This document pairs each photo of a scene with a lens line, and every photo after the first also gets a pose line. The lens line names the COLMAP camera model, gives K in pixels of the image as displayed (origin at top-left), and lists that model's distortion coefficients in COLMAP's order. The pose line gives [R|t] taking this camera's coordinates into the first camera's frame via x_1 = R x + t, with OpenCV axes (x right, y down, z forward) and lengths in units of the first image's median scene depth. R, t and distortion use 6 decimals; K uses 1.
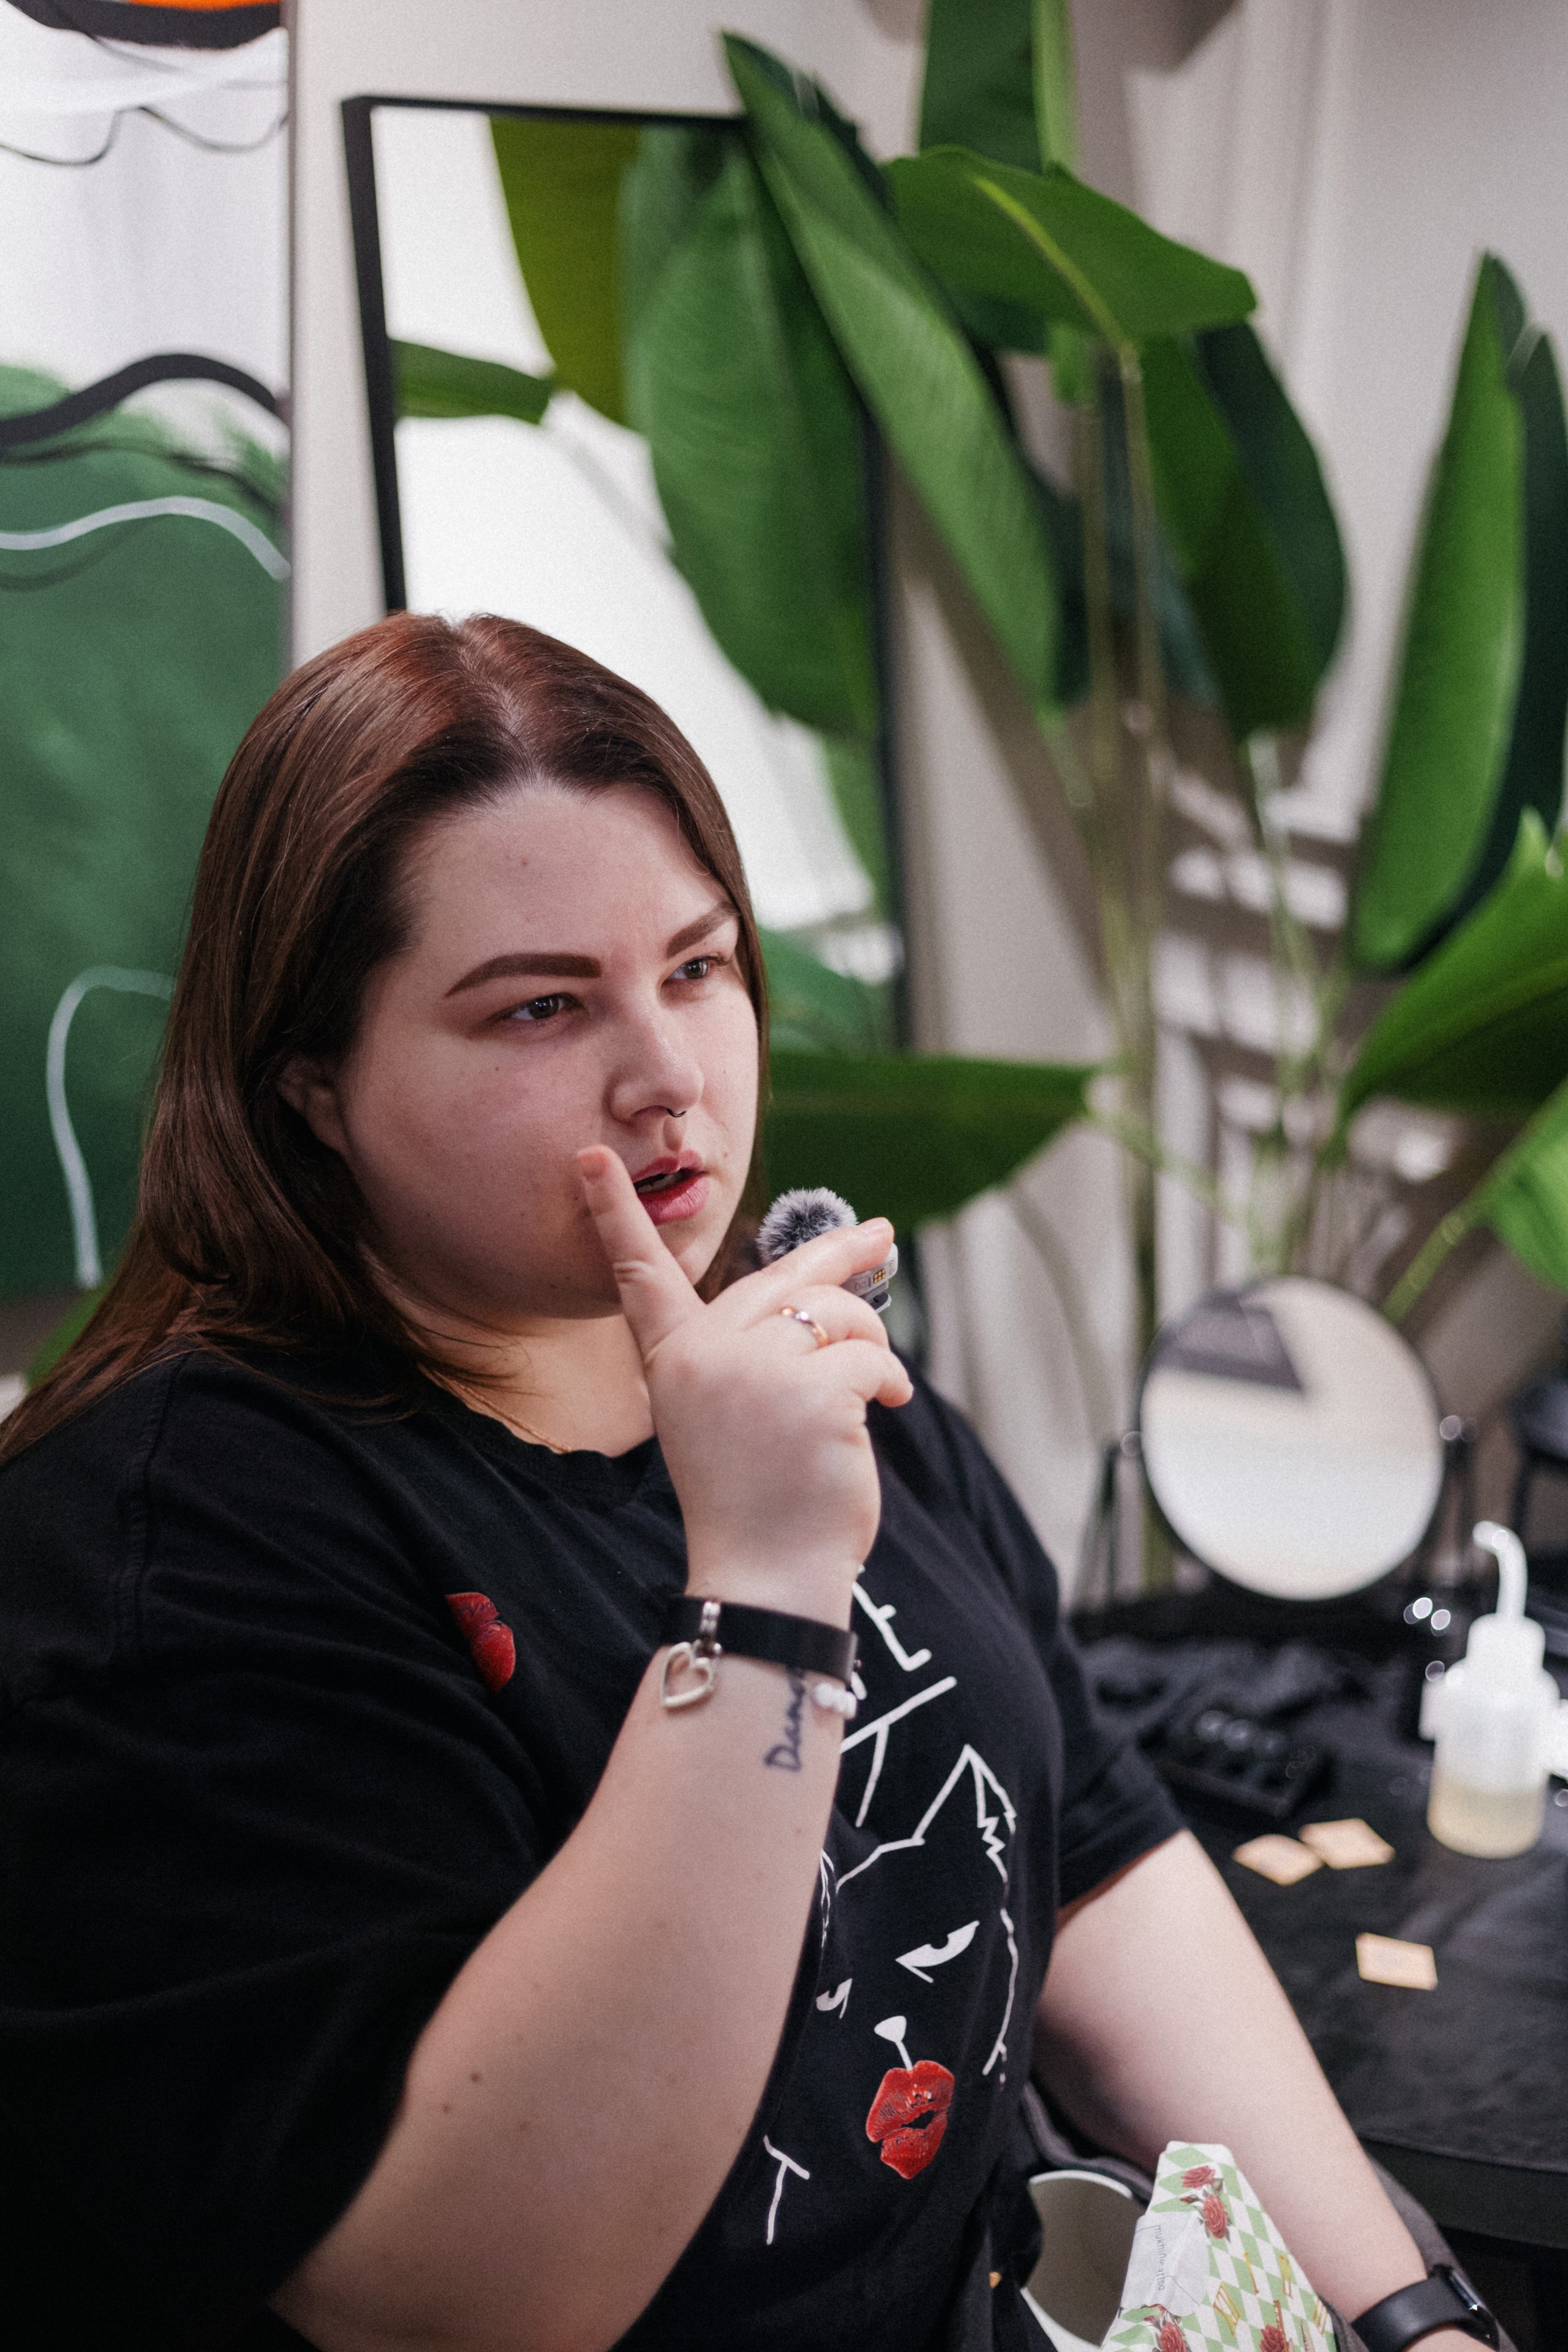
lens RADIAL K [[3421.2, 0, 784.0], [0, 3421.2, 1176.0], [0, 0, 1]] dist [0.300123, -1.086387]
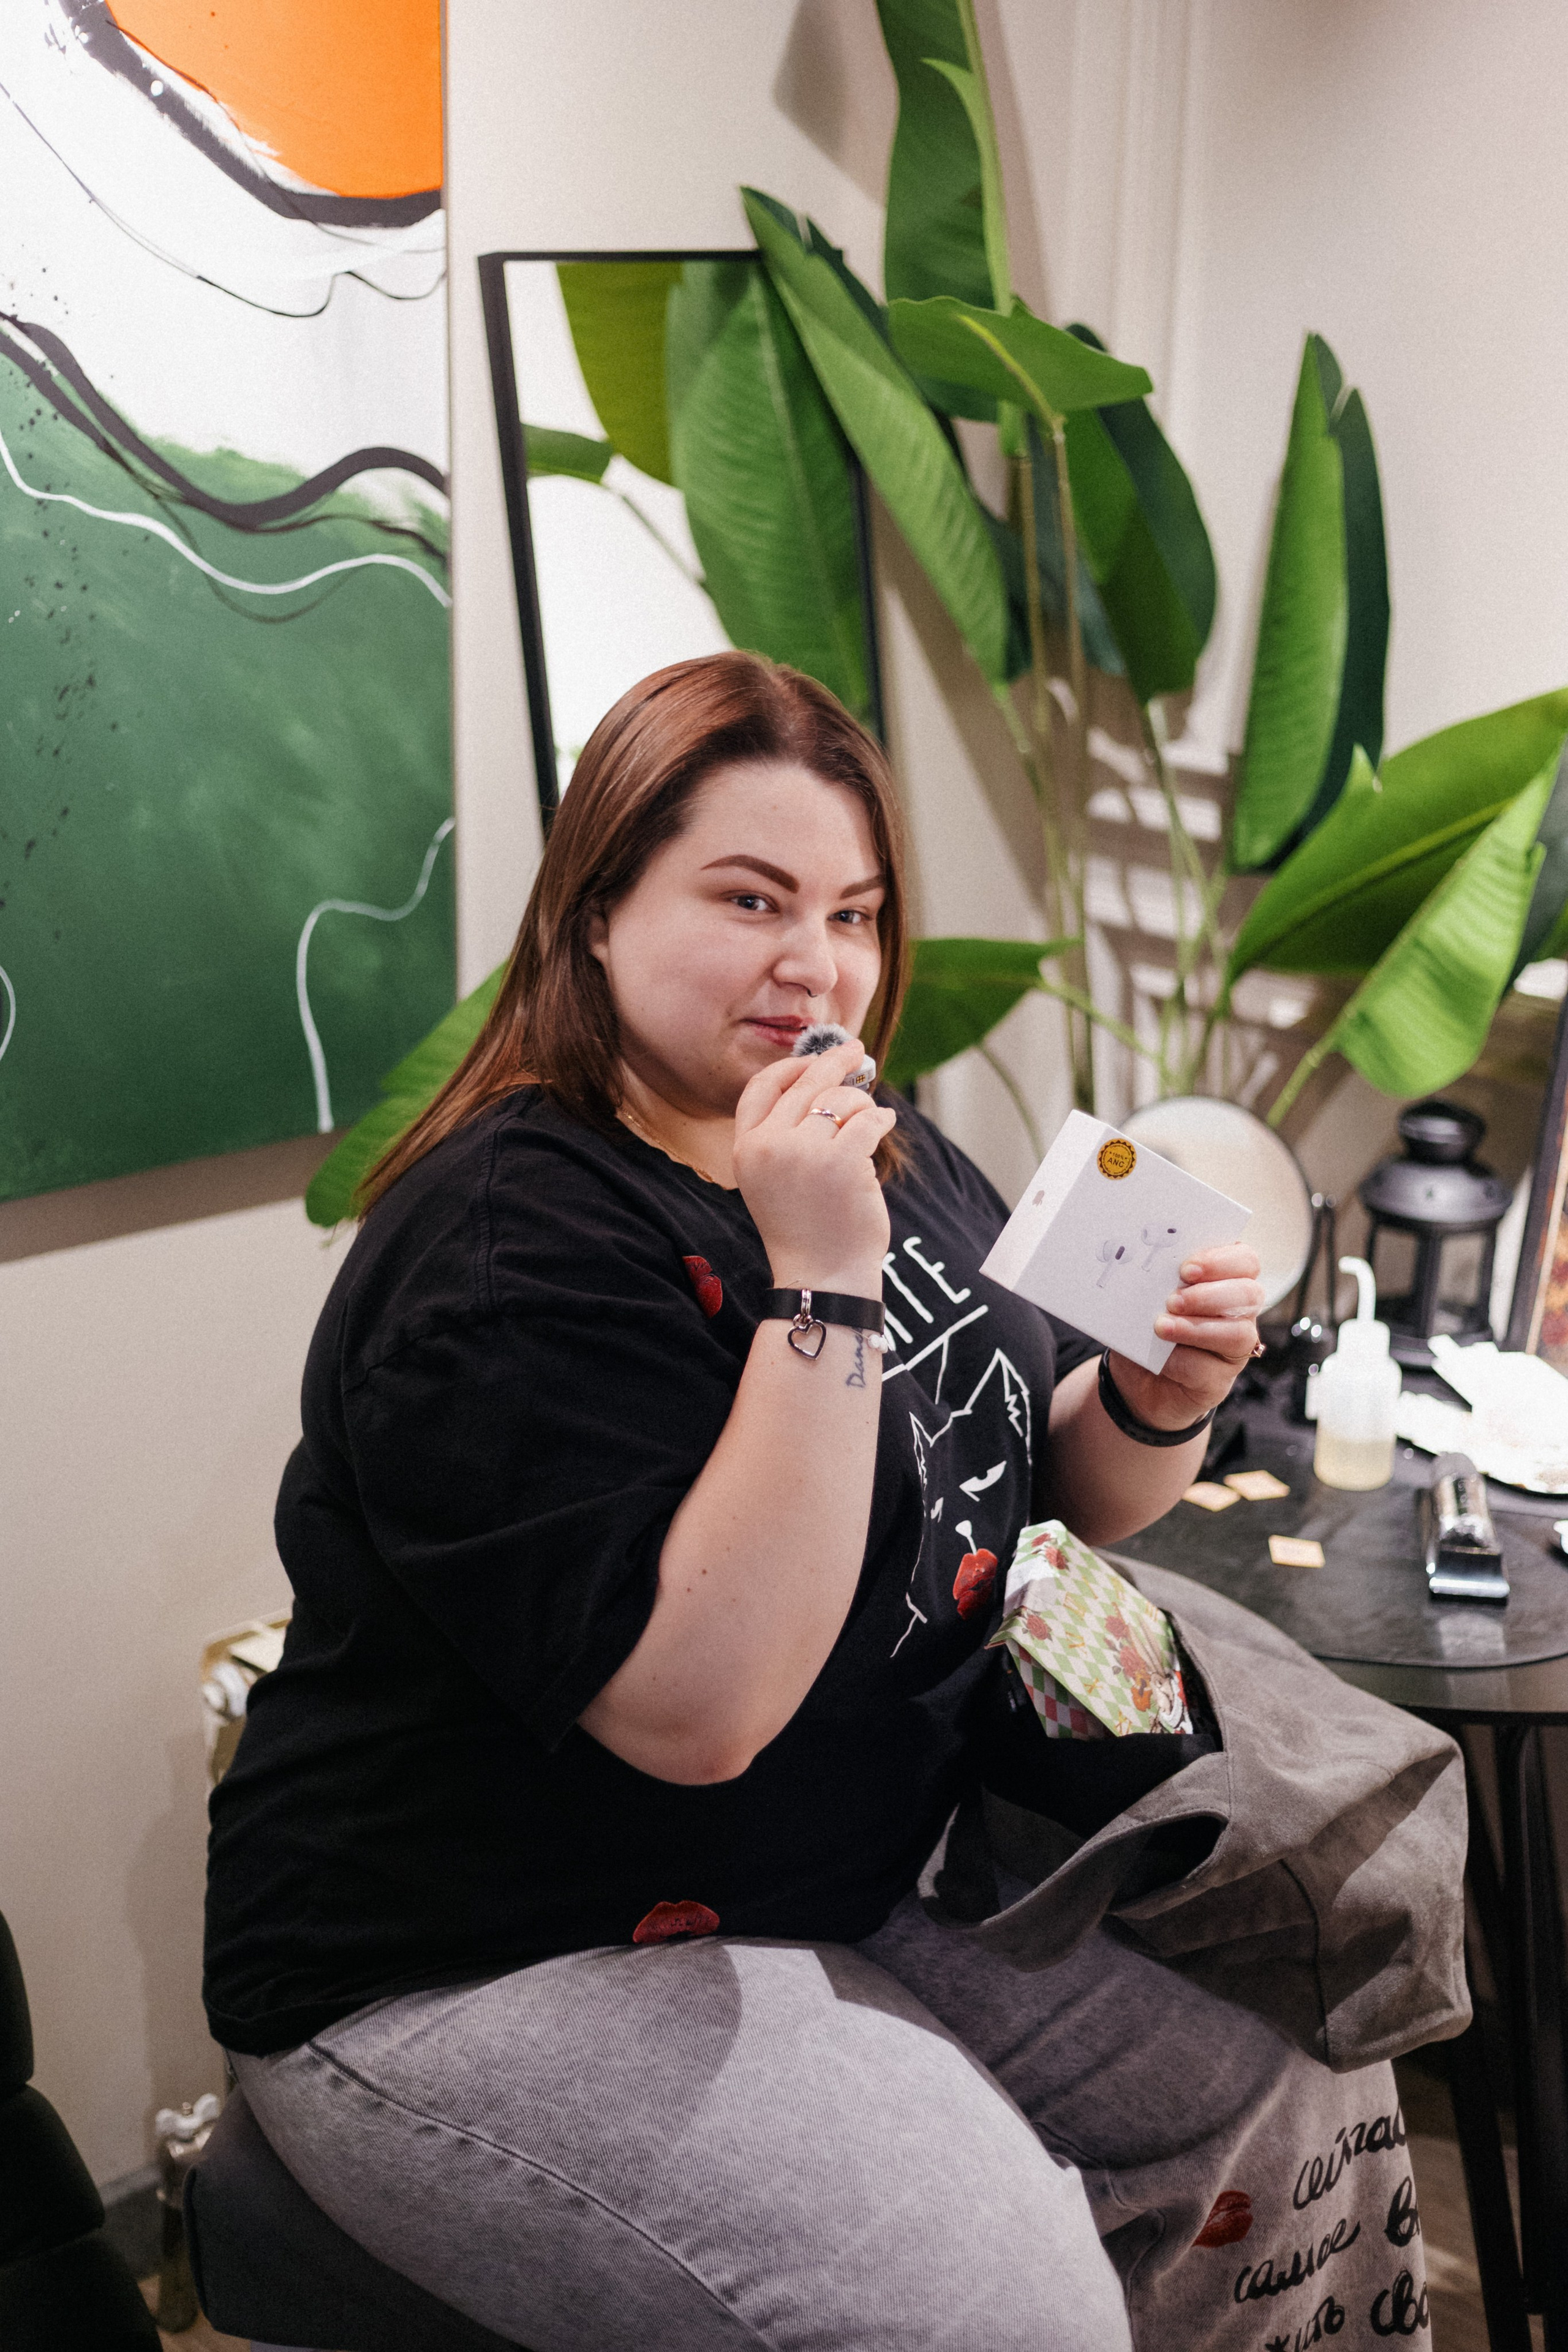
lens RADIAL K [[3421.2, 0, 784.0], [0, 3421.2, 1176.0], [0, 0, 1]] dist [0.300123, -1.086387]
pose [[0.998056, -0.040089, 0.047726, -0.080293], [0.039643, 0.999161, 0.010259, 0.039265], [-0.048097, -0.008347, 0.998808, -0.341202]]
